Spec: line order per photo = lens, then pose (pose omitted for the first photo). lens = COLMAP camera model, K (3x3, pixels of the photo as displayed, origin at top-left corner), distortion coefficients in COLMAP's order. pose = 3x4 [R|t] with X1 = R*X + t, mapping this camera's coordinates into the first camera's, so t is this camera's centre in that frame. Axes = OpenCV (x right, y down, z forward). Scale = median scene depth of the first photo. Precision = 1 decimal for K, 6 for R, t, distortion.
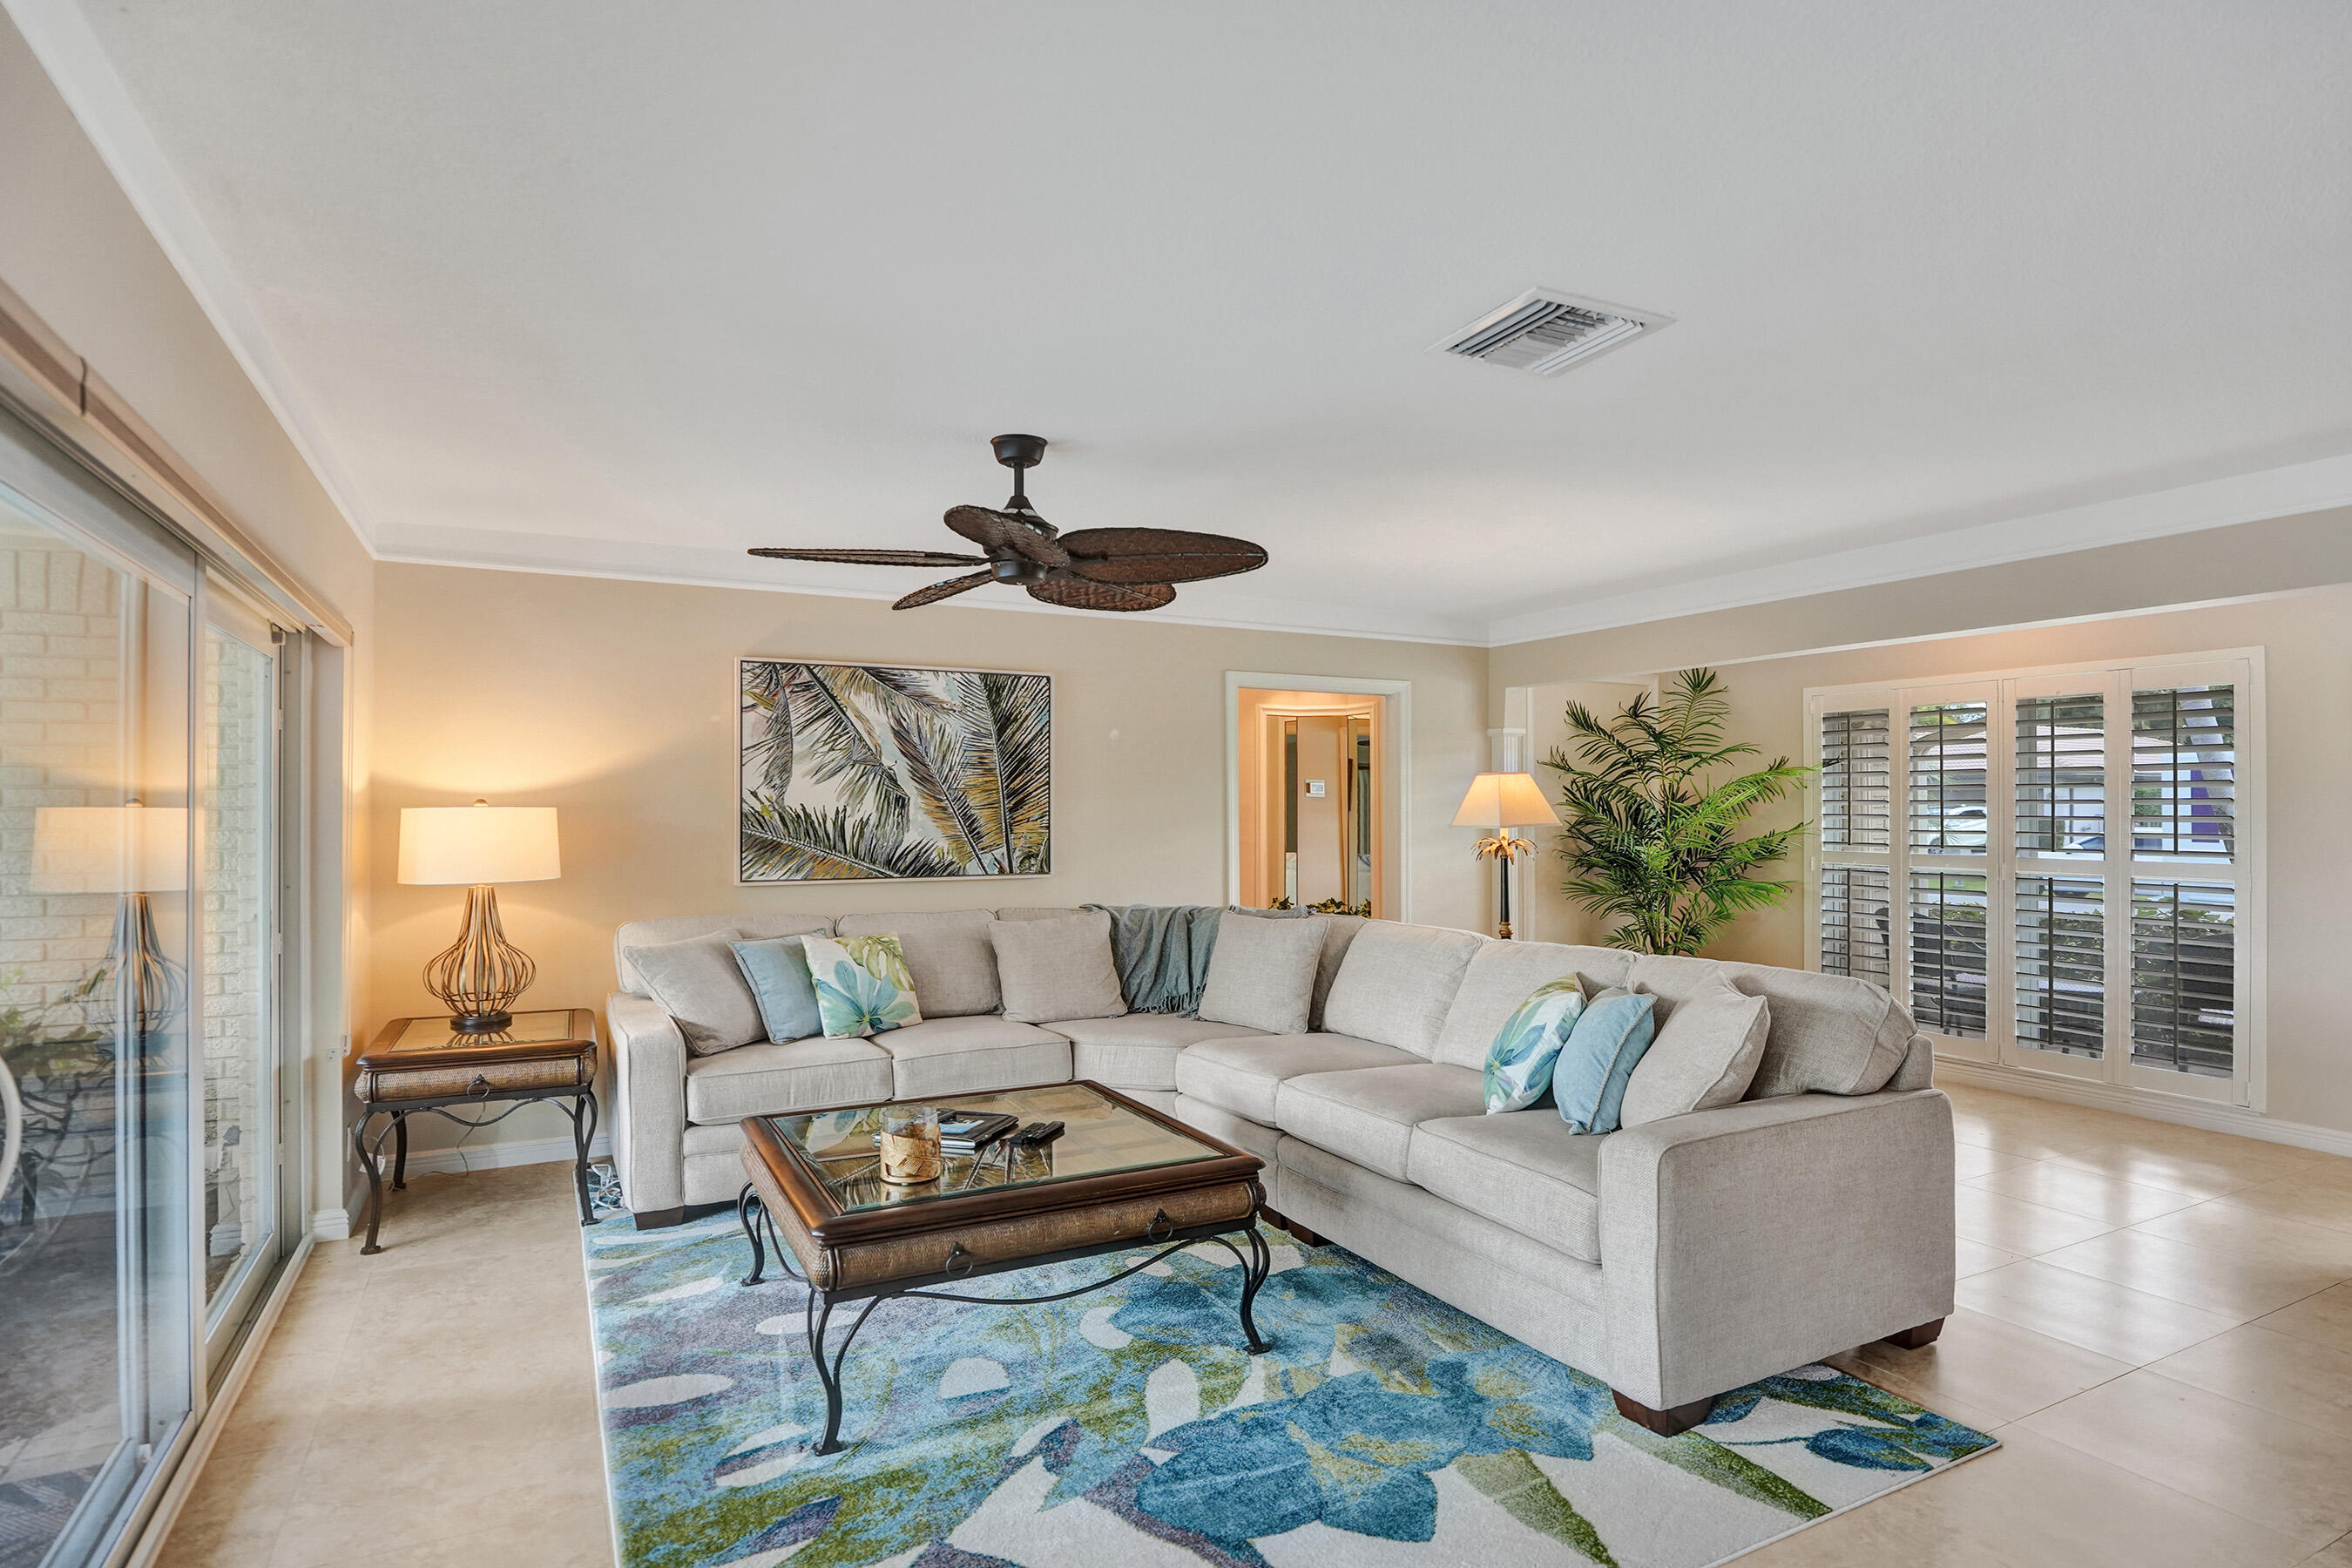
lens RADIAL K [[1234.6, 0, 1176.0], [0, 1234.6, 784.0], [0, 0, 1]] dist [-0.021095, -0.000850]
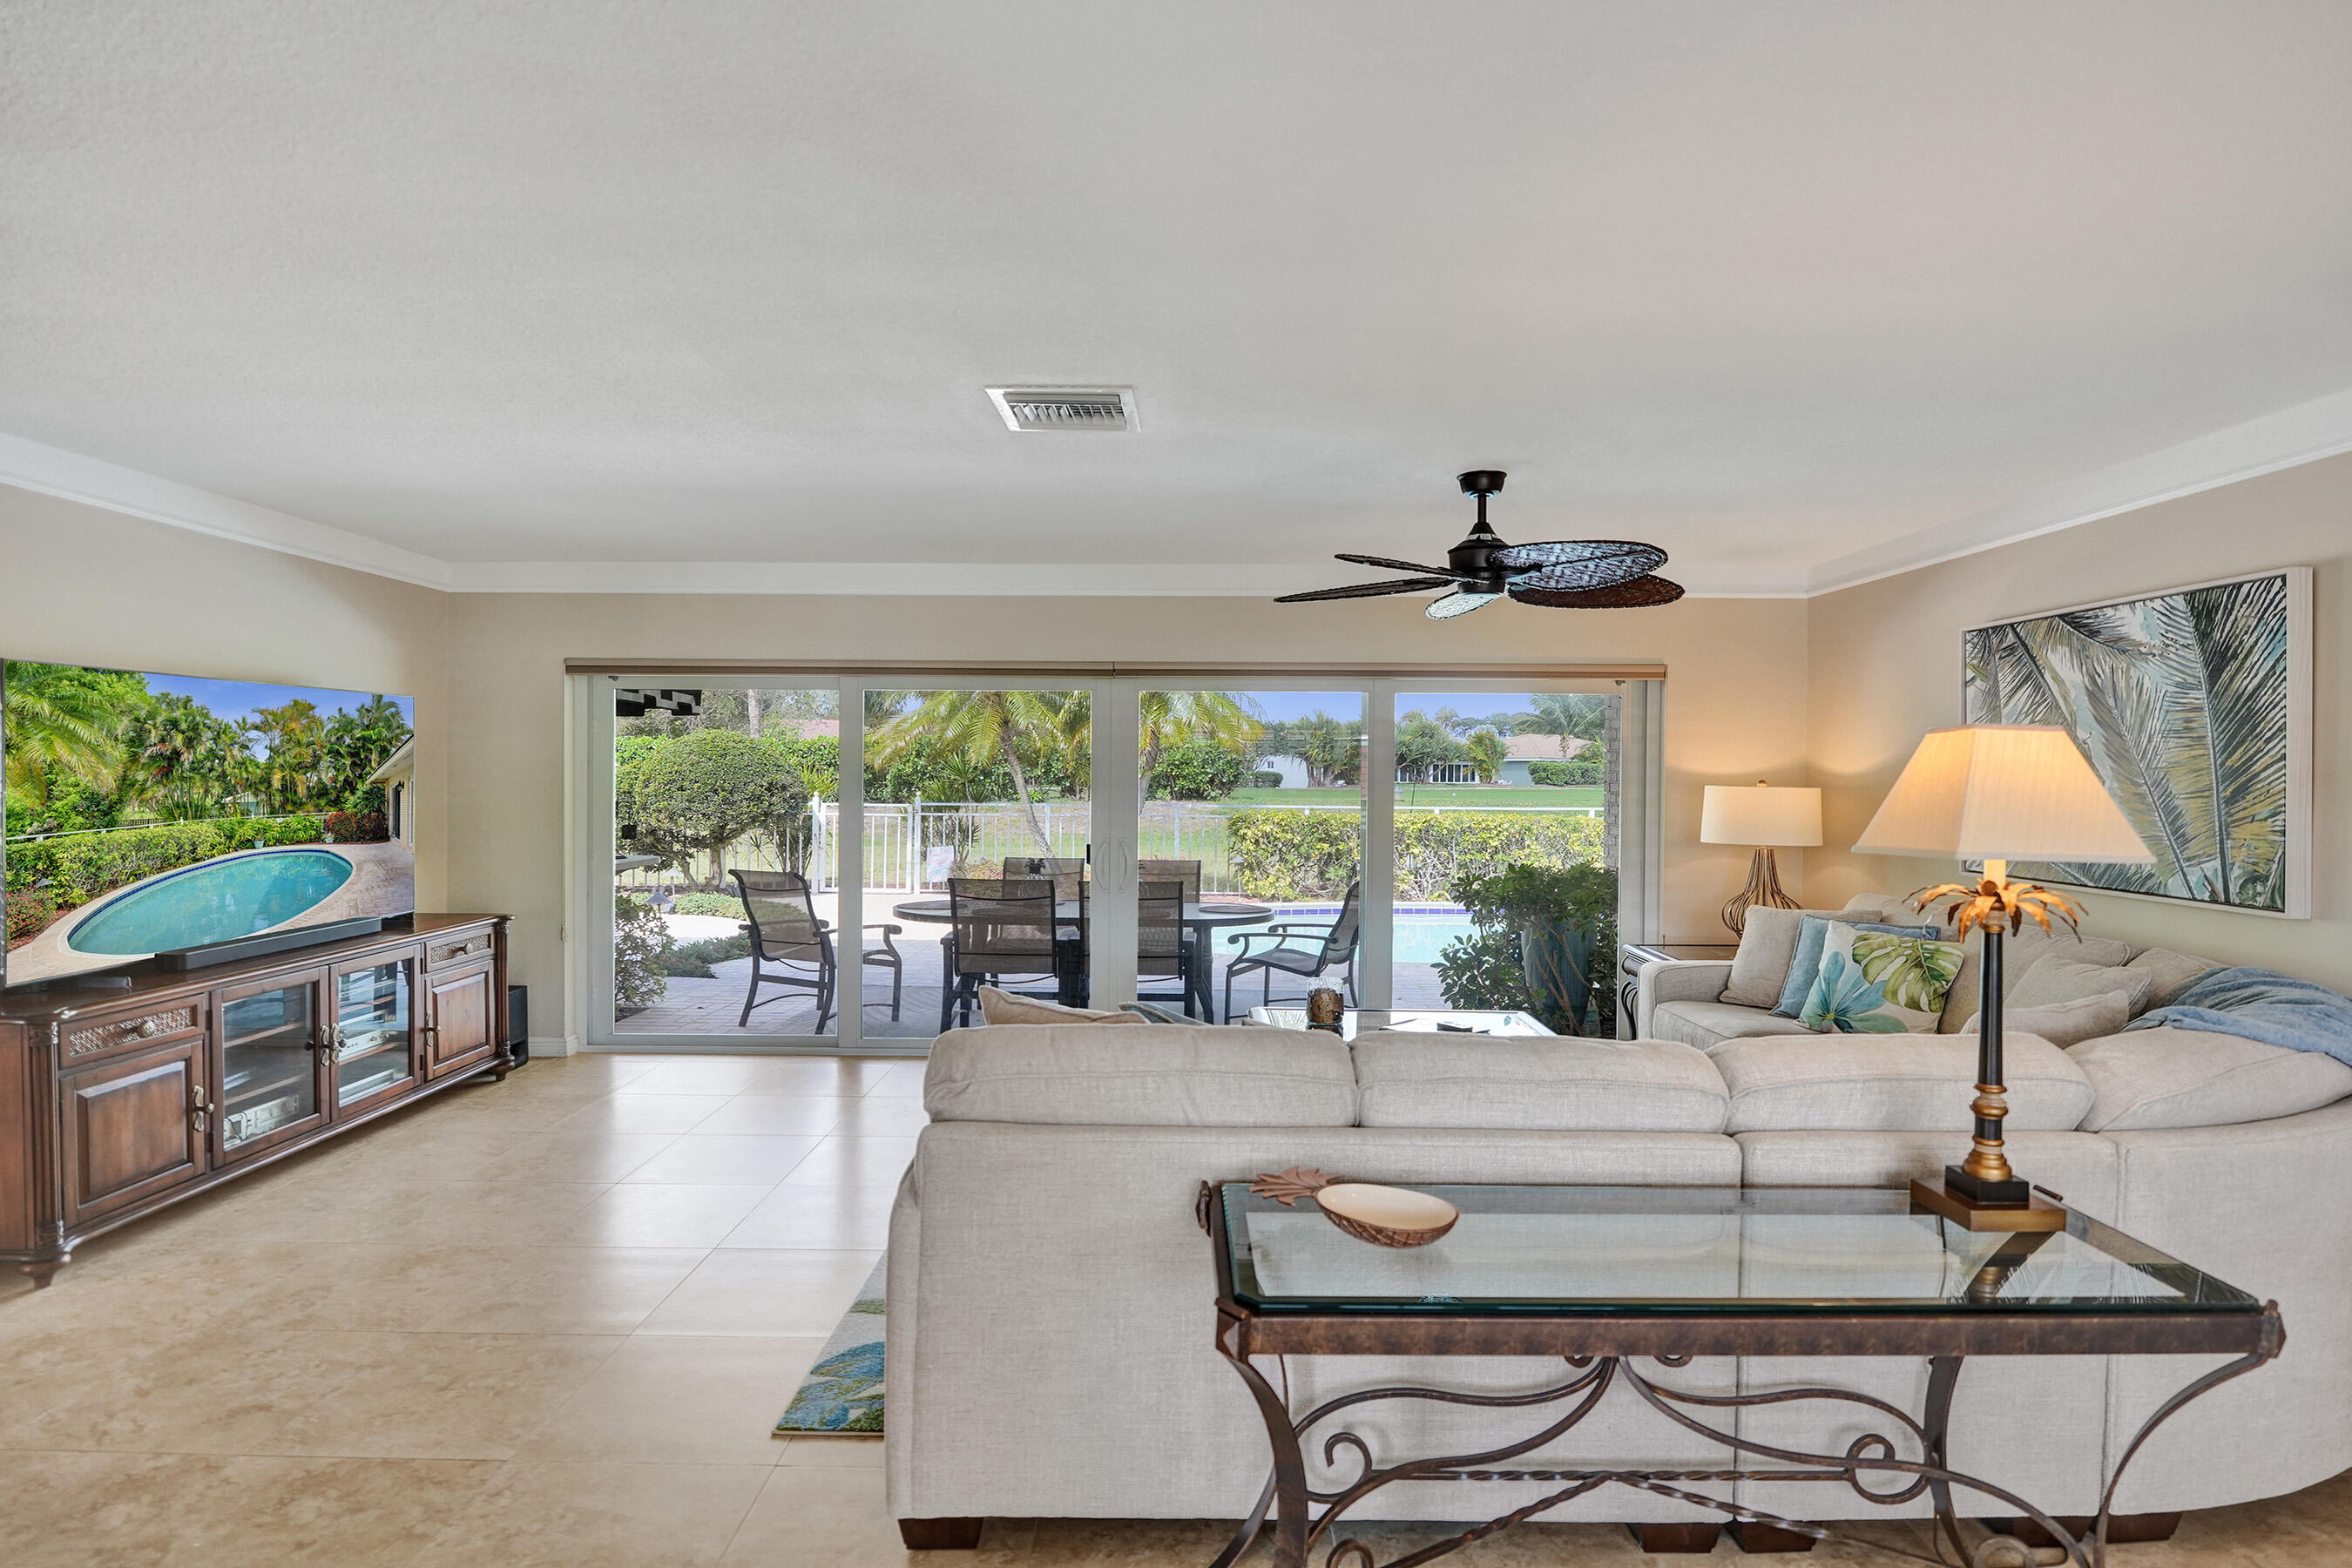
lens RADIAL K [[1234.6, 0, 1176.0], [0, 1234.6, 784.0], [0, 0, 1]] dist [-0.021095, -0.000850]
pose [[-0.472151, 0.003970, -0.881509, 0.679372], [0.005455, 0.999984, 0.001582, 0.008639], [0.881501, -0.004062, -0.472165, 0.844579]]
